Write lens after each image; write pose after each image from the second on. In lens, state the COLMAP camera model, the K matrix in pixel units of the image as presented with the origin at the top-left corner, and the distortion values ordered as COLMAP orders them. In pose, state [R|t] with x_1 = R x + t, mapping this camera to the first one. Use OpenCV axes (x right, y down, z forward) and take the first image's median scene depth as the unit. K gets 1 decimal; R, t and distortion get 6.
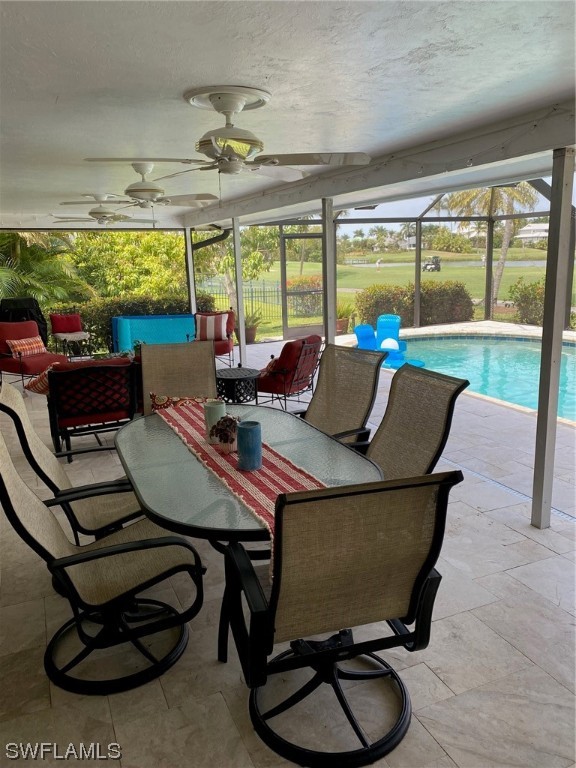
lens RADIAL K [[591.3, 0, 288.0], [0, 591.3, 384.0], [0, 0, 1]] dist [0.040749, -0.047418]
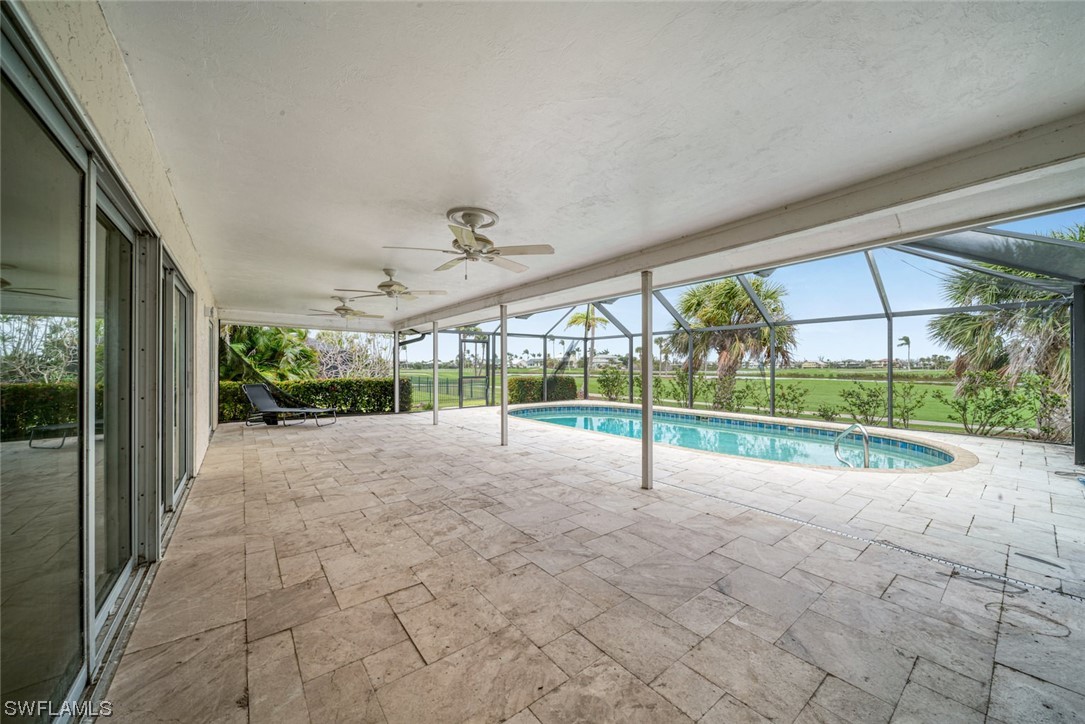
lens RADIAL K [[390.4, 0, 551.2], [0, 390.4, 366.4], [0, 0, 1]] dist [-0.000291, -0.000027]
pose [[0.967120, 0.033546, 0.252099, -0.073007], [0.022891, 0.975756, -0.217659, 0.088594], [-0.253289, 0.216273, 0.942905, -0.011211]]
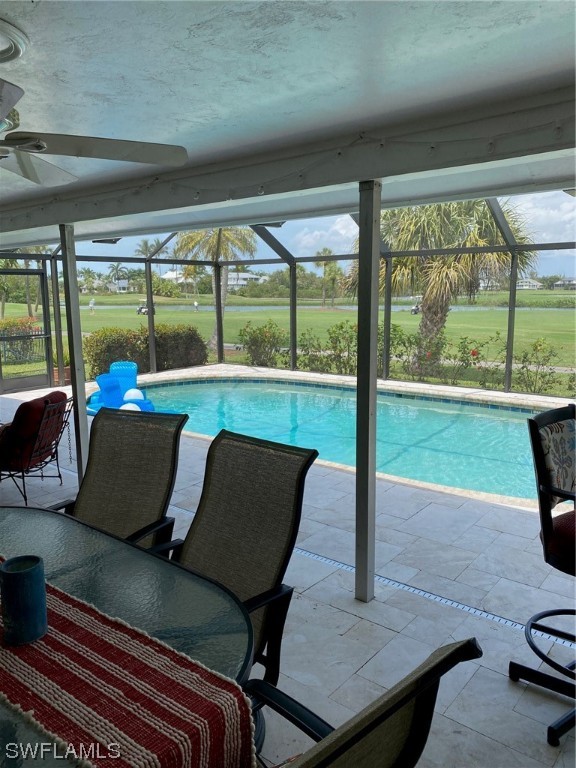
lens RADIAL K [[591.3, 0, 288.0], [0, 591.3, 384.0], [0, 0, 1]] dist [0.040749, -0.047418]
pose [[0.891163, -0.046736, 0.451270, -0.041815], [0.078610, 0.995541, -0.052135, -0.027819], [-0.446822, 0.081935, 0.890863, 0.153412]]
